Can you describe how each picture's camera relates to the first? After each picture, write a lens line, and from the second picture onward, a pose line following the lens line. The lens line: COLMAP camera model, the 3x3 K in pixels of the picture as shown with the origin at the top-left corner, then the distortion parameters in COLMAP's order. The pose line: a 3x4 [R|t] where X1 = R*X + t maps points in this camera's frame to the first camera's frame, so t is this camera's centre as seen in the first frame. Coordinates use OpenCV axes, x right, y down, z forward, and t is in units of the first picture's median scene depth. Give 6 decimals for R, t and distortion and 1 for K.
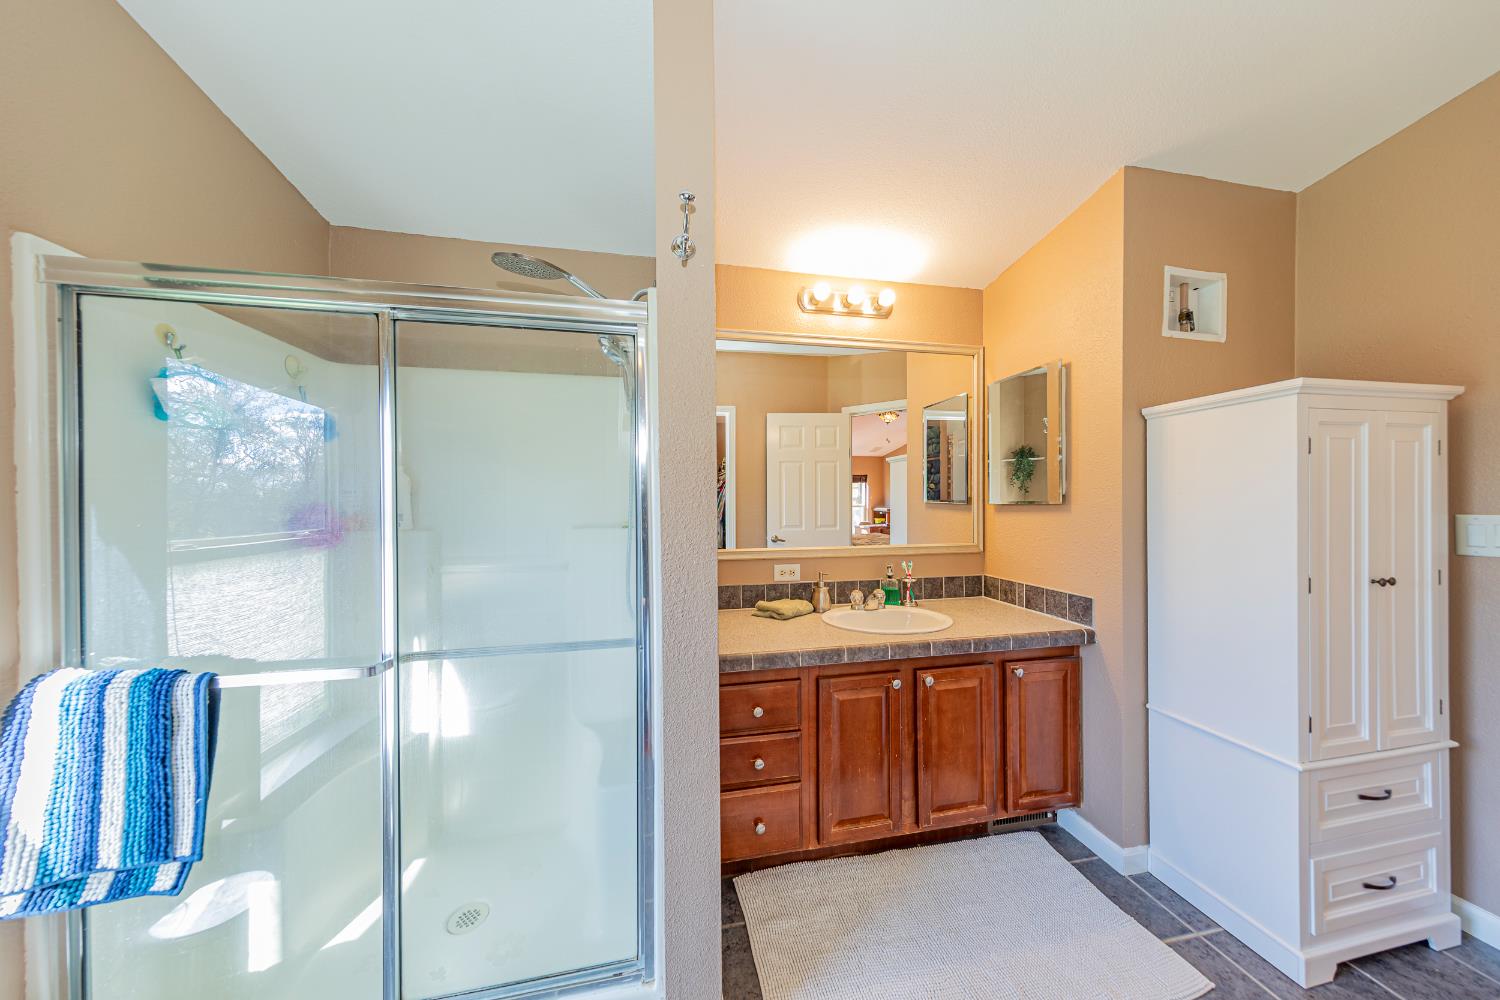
lens RADIAL K [[469.7, 0, 751.0], [0, 469.7, 497.3], [0, 0, 1]] dist [0.006320, 0.000064]
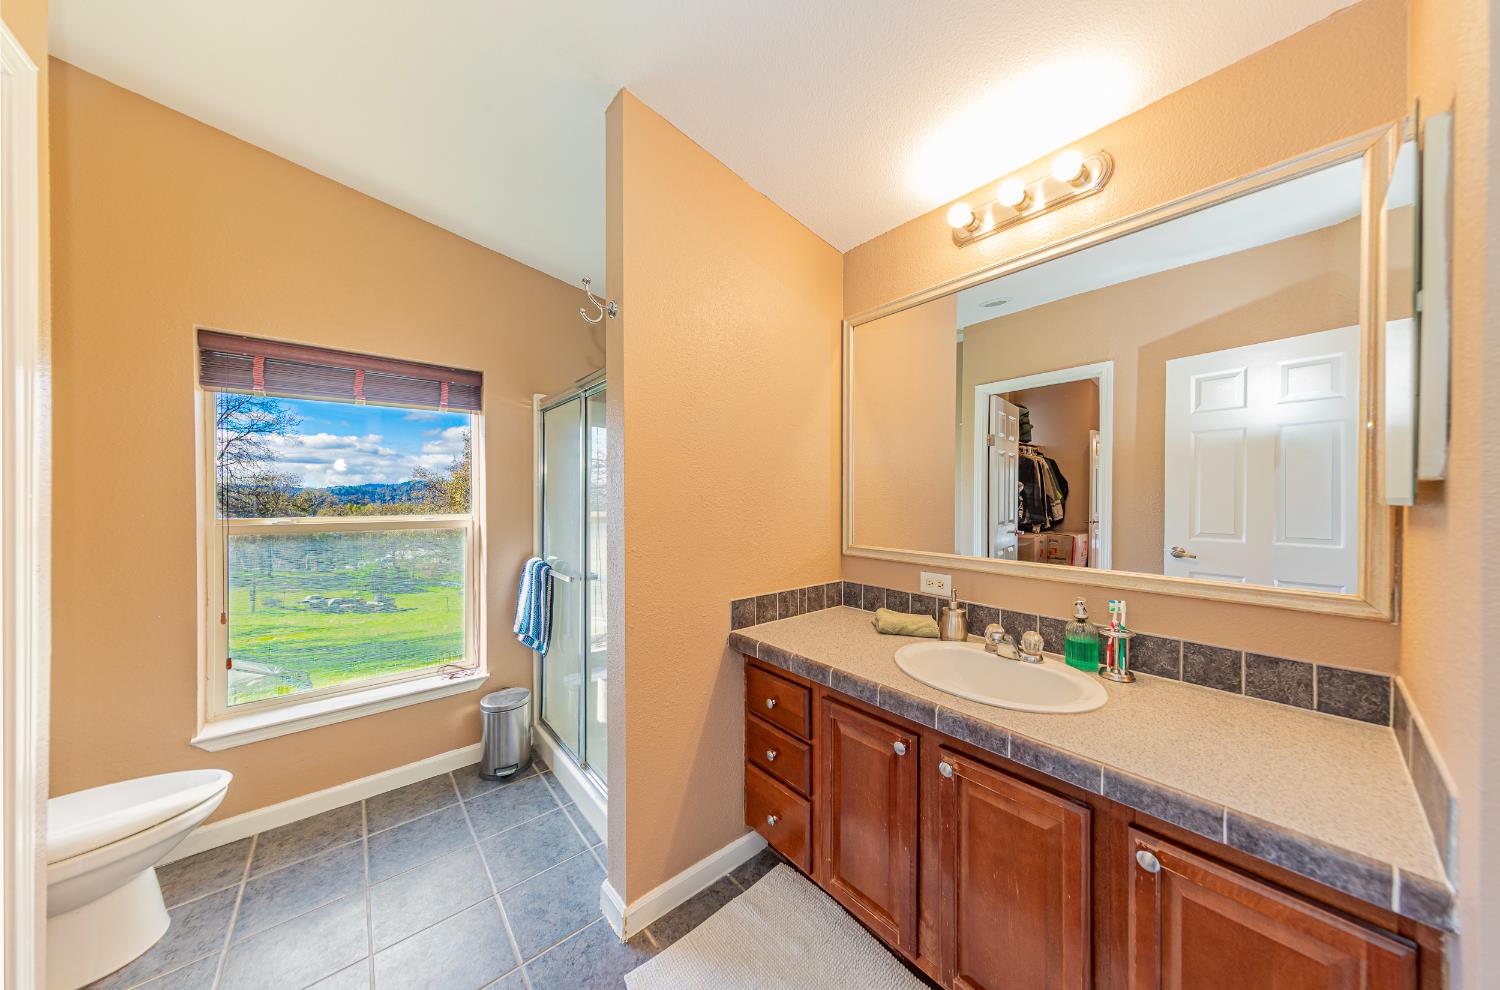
lens RADIAL K [[466.5, 0, 744.8], [0, 466.5, 497.4], [0, 0, 1]] dist [0.008138, -0.000013]
pose [[0.488283, 0.011678, -0.872607, 0.634610], [0.005978, 0.999842, 0.016726, 0.000047], [0.872665, -0.013384, 0.488136, 0.348646]]
